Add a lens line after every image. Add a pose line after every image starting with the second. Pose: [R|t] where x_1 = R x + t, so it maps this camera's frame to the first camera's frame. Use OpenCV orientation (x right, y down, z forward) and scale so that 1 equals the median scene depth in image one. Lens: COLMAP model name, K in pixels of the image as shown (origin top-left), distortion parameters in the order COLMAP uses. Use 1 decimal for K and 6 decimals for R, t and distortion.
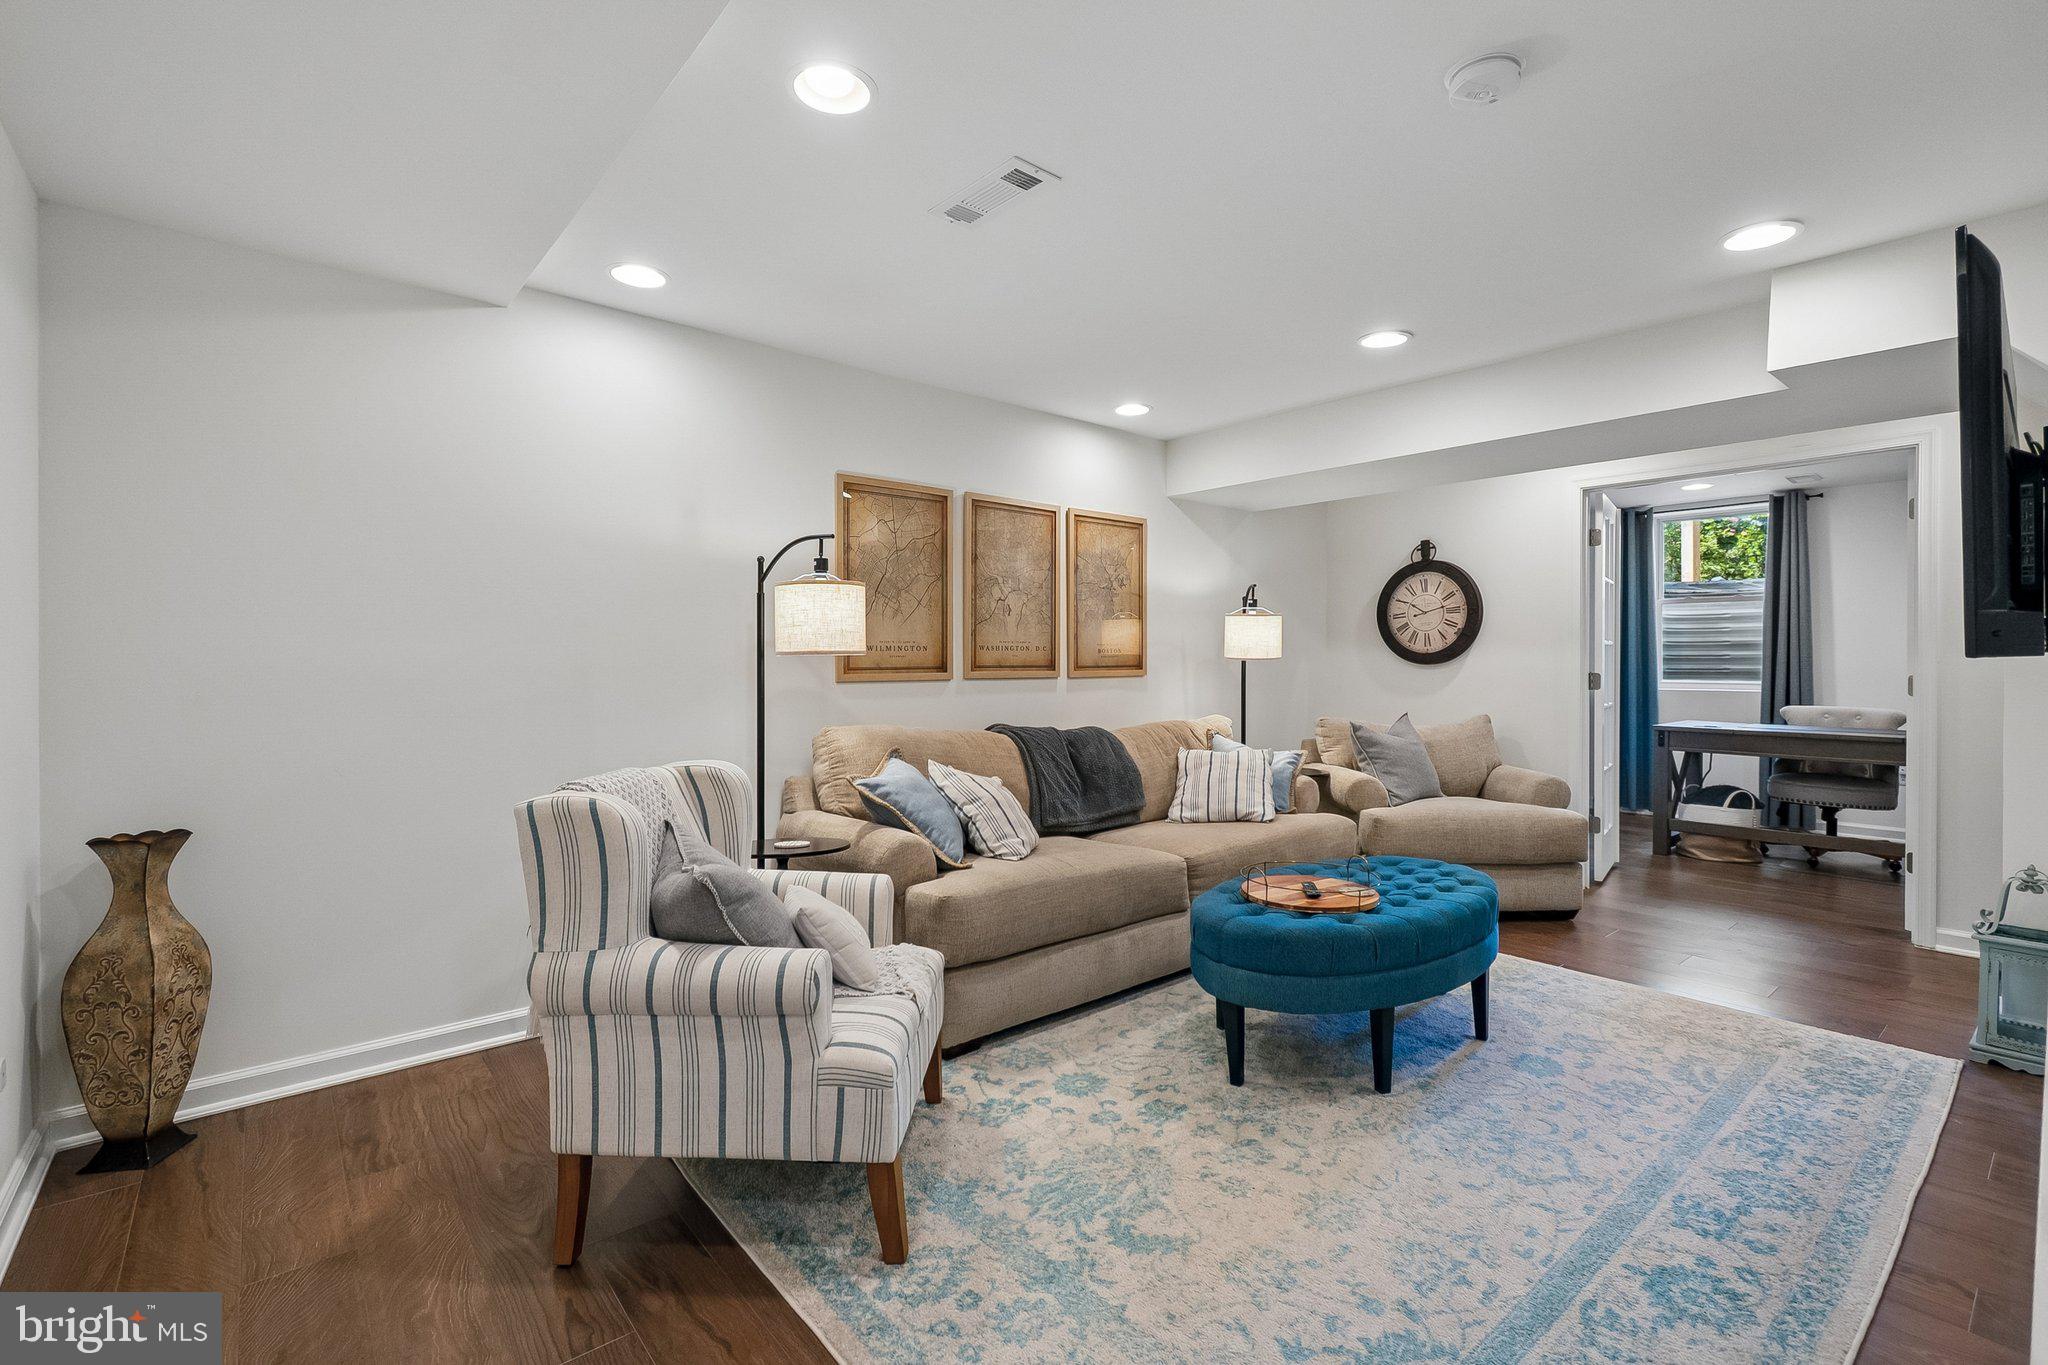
lens RADIAL K [[901.0, 0, 1023.8], [0, 901.0, 657.3], [0, 0, 1]] dist [0.003171, -0.000413]
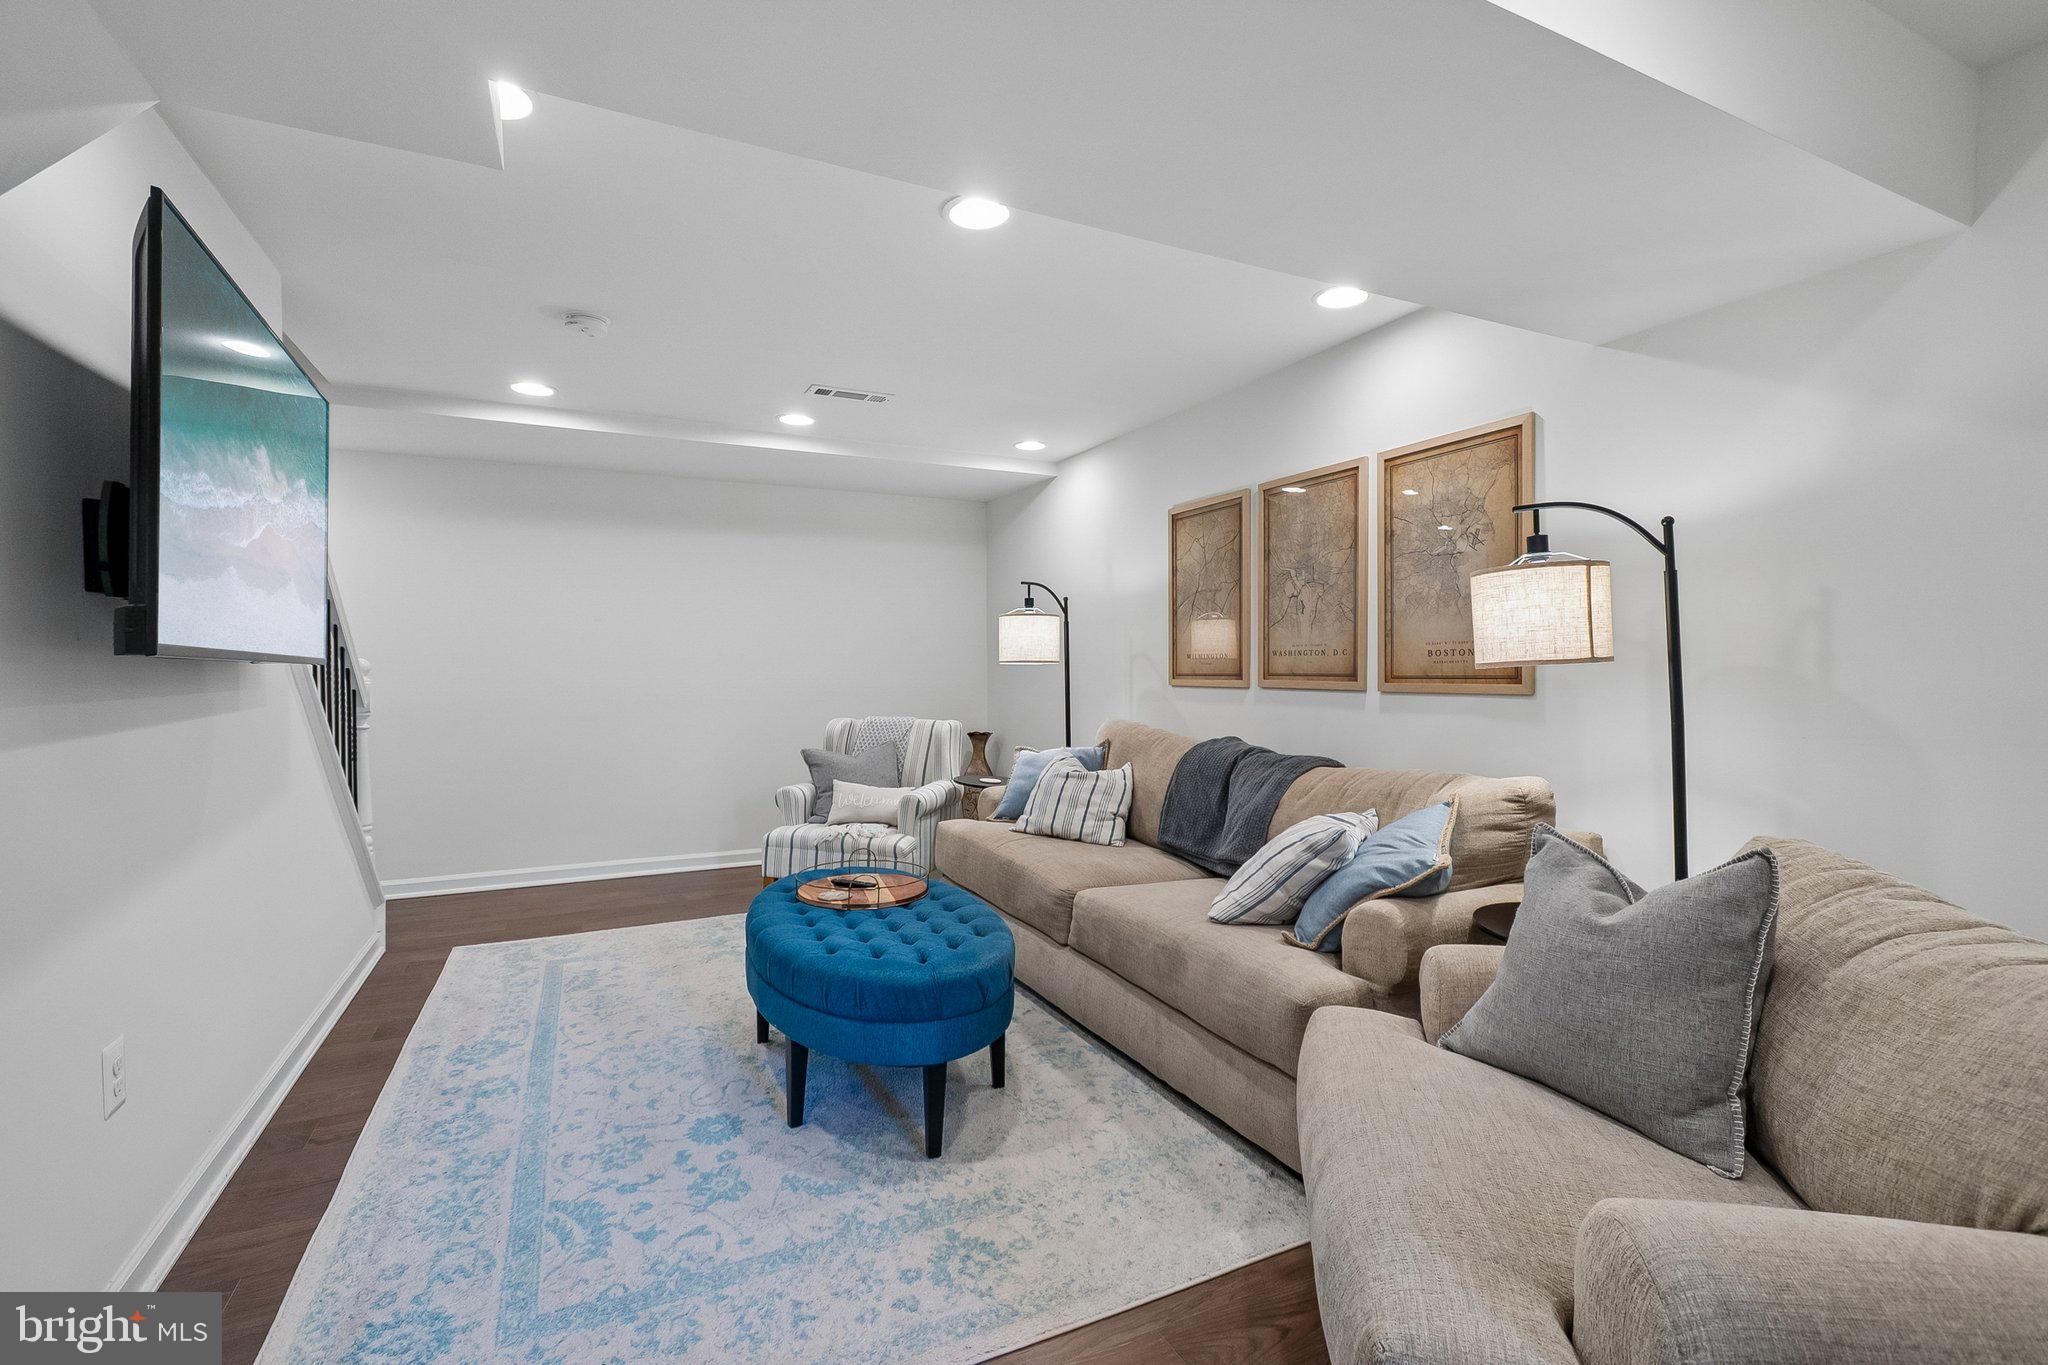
lens RADIAL K [[909.8, 0, 1030.2], [0, 909.8, 661.9], [0, 0, 1]] dist [-0.000551, -0.000659]
pose [[-0.229968, -0.012024, -0.973124, 0.956076], [-0.004888, 0.999925, -0.011200, 0.009690], [0.973186, 0.002181, -0.230009, 1.055955]]
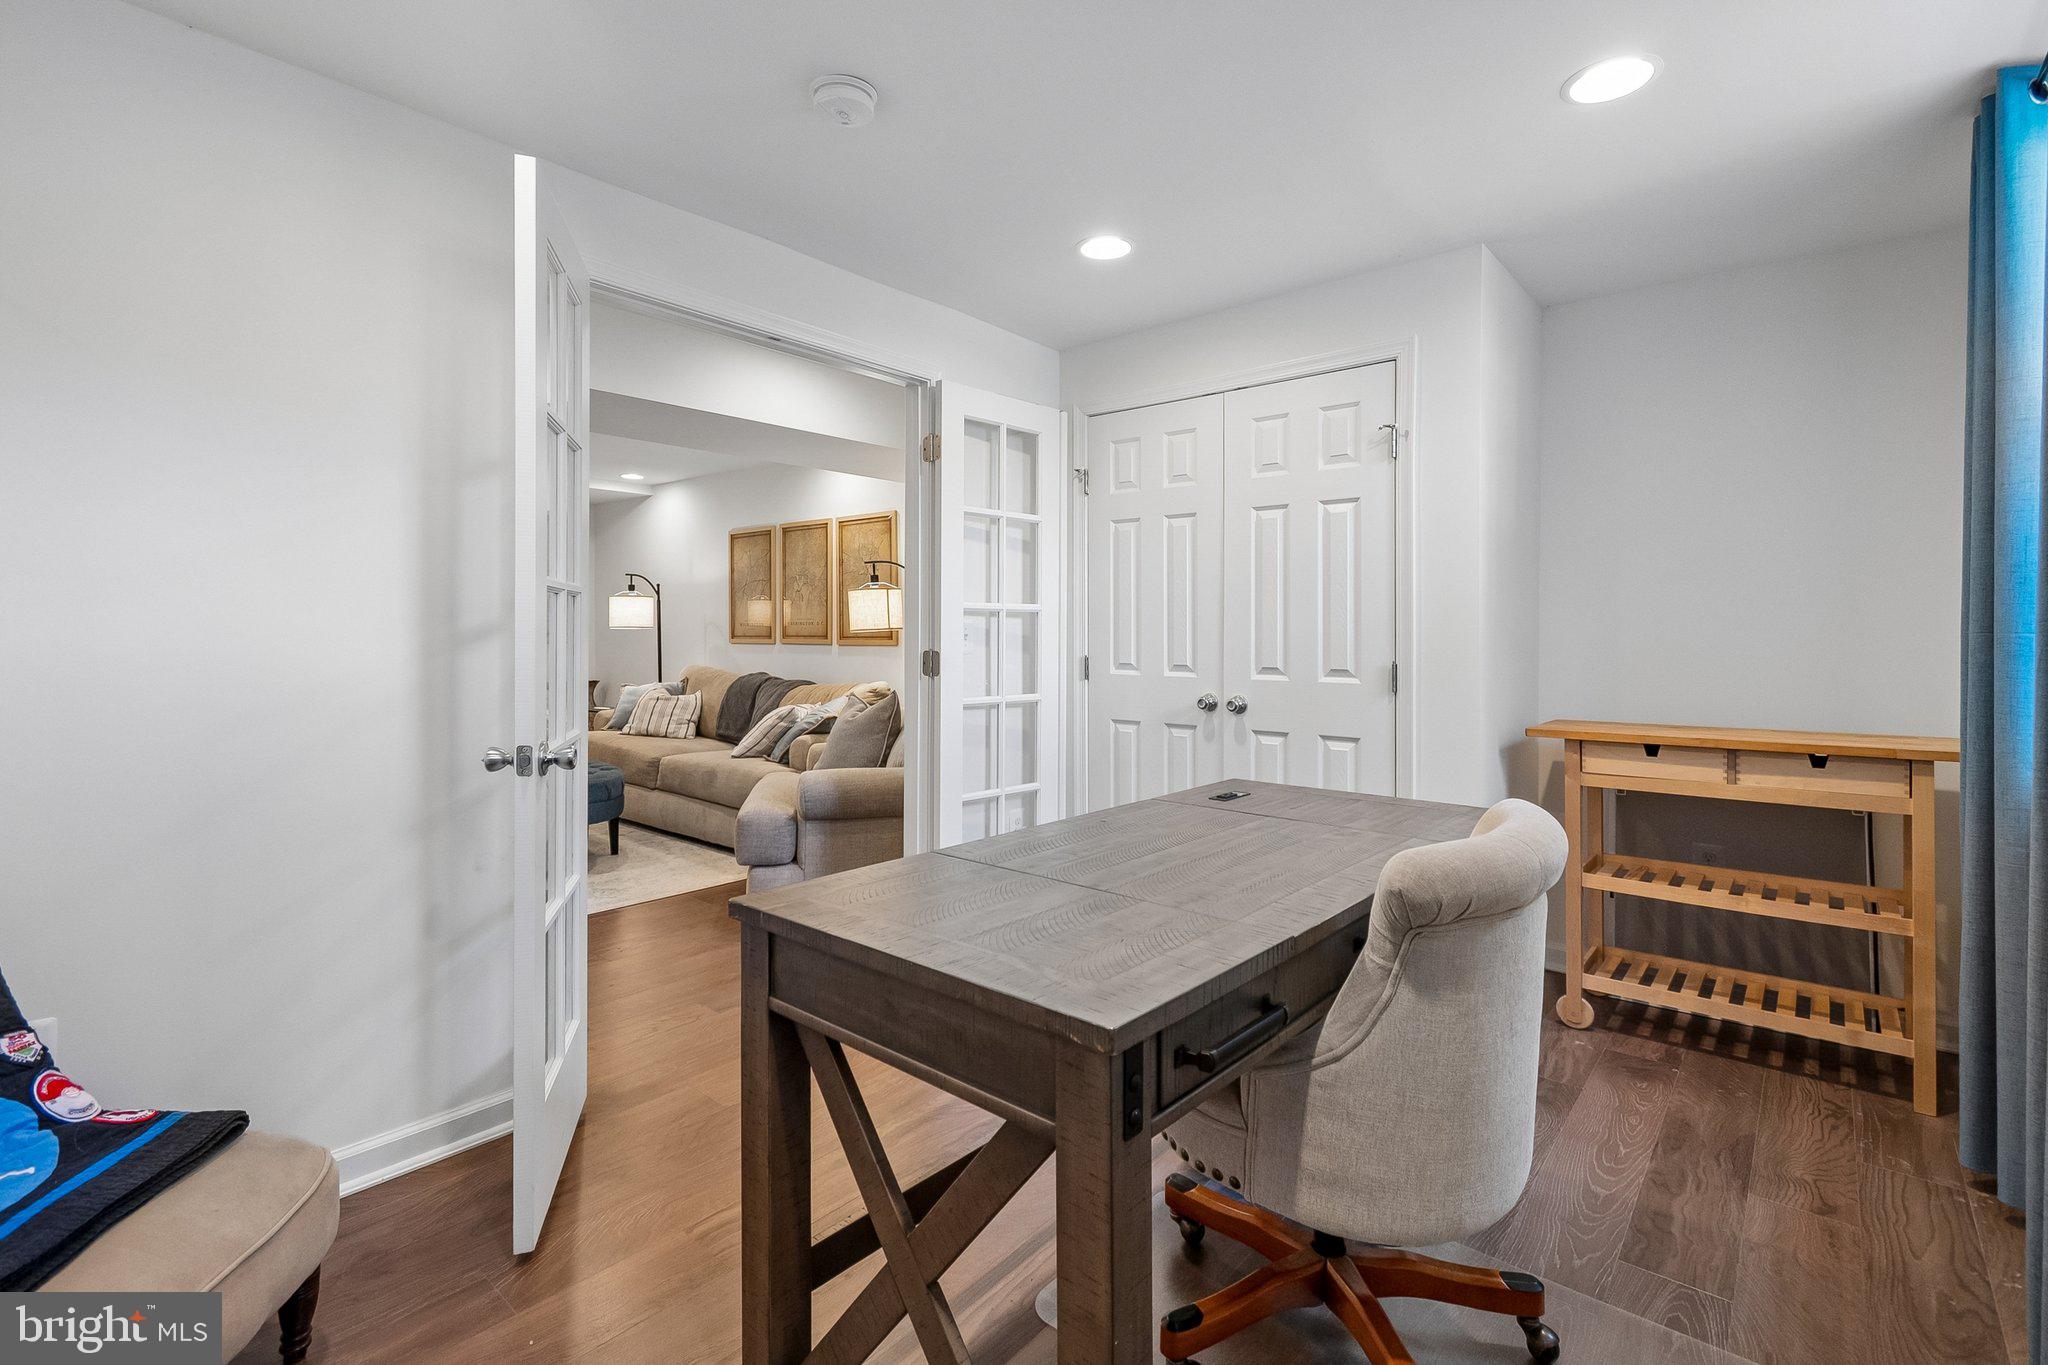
lens RADIAL K [[917.7, 0, 1039.4], [0, 917.7, 636.6], [0, 0, 1]] dist [0.003556, 0.000097]
pose [[0.188203, -0.001483, -0.982129, 1.697919], [-0.005993, 0.999979, -0.002659, 0.014477], [0.982112, 0.006386, 0.188190, 1.223400]]
